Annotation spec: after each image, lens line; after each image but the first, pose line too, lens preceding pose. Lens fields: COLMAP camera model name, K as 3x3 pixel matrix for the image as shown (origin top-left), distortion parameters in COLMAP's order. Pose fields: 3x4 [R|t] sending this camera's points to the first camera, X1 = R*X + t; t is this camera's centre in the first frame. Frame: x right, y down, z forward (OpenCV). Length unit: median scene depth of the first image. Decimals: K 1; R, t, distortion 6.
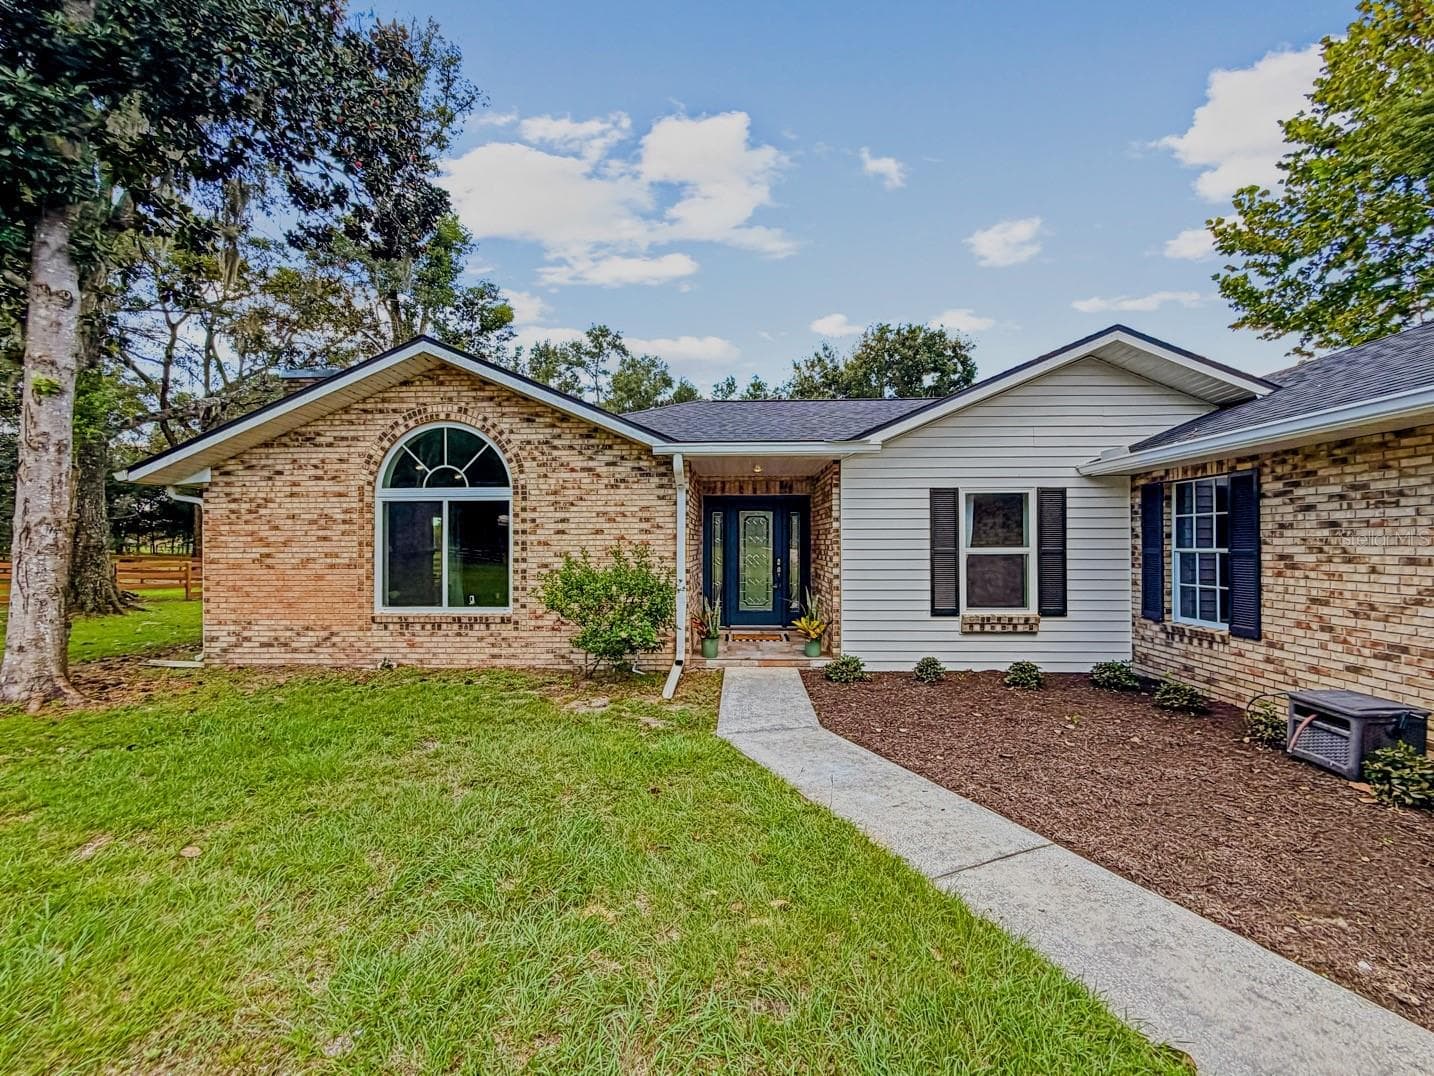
lens RADIAL K [[610.5, 0, 719.8], [0, 610.5, 536.6], [0, 0, 1]] dist [-0.001144, -0.000381]
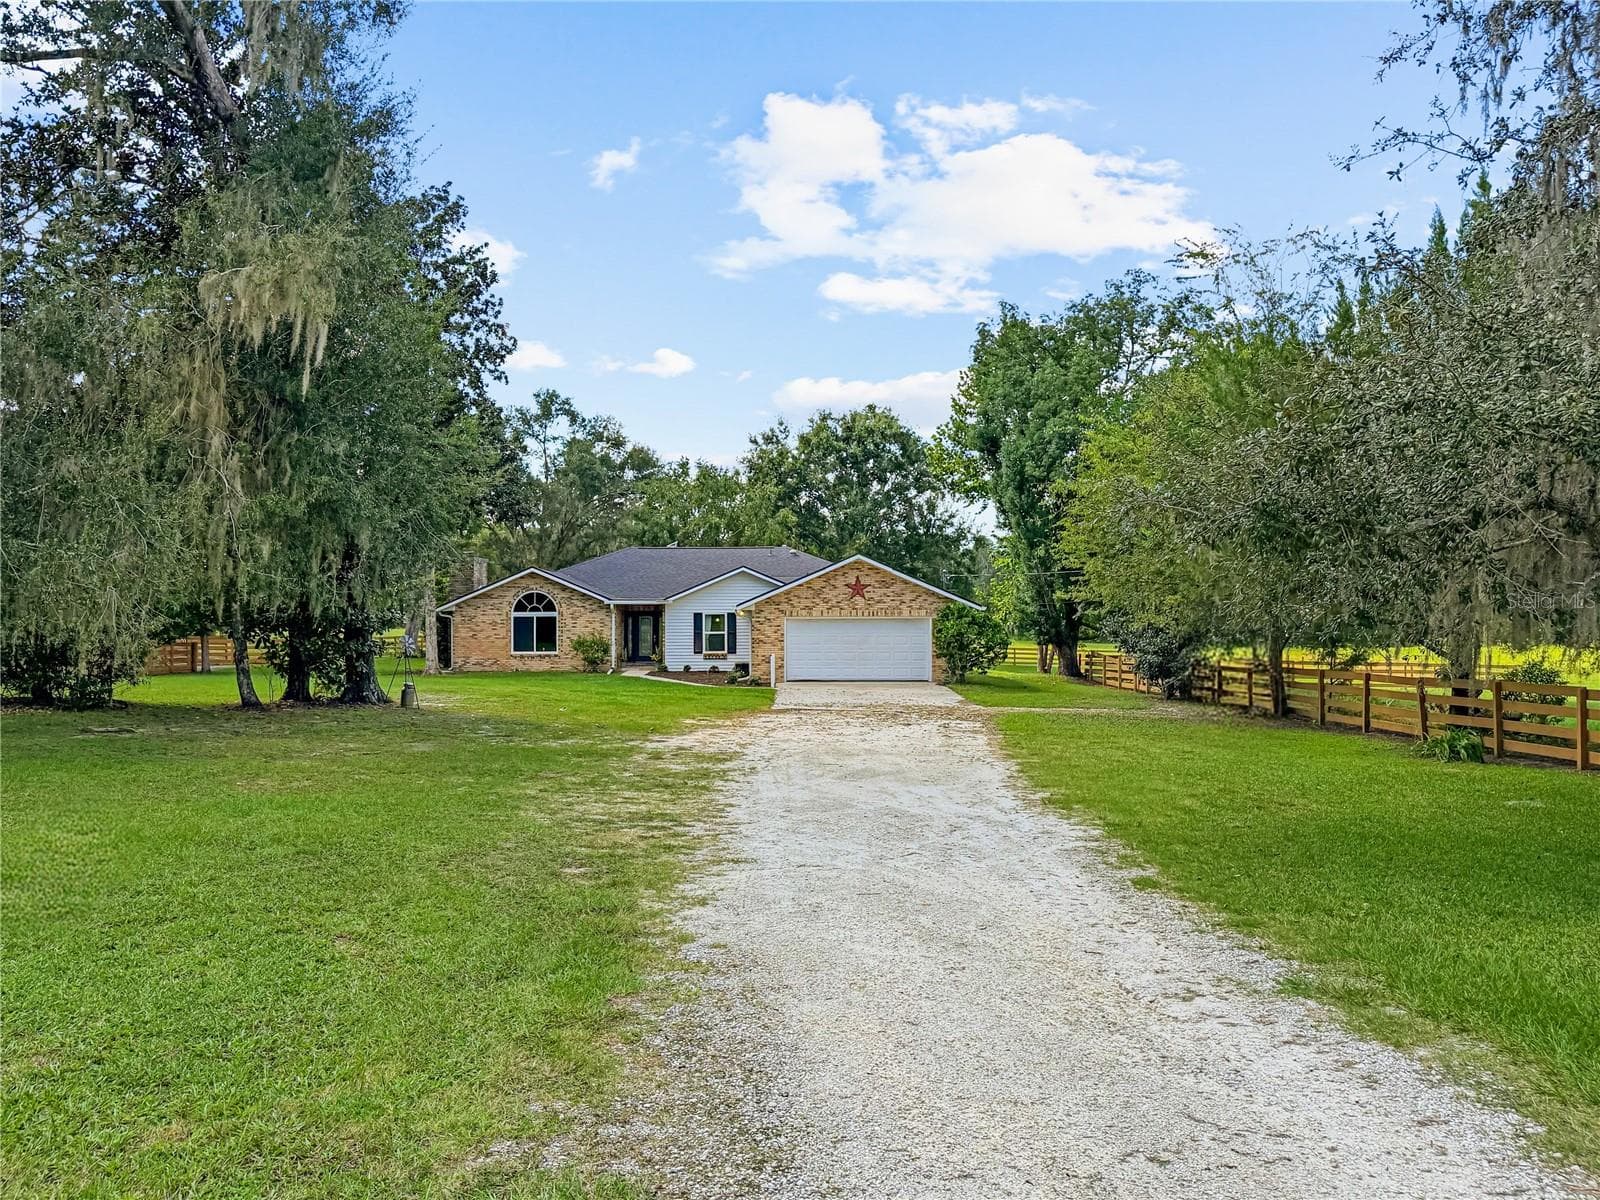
lens RADIAL K [[1268.7, 0, 811.9], [0, 1268.7, 595.1], [0, 0, 1]] dist [0.002178, 0.000641]
pose [[0.998704, 0.000039, 0.050904, 0.605235], [-0.000180, 0.999996, 0.002748, -0.183886], [-0.050903, -0.002754, 0.998700, -5.393302]]
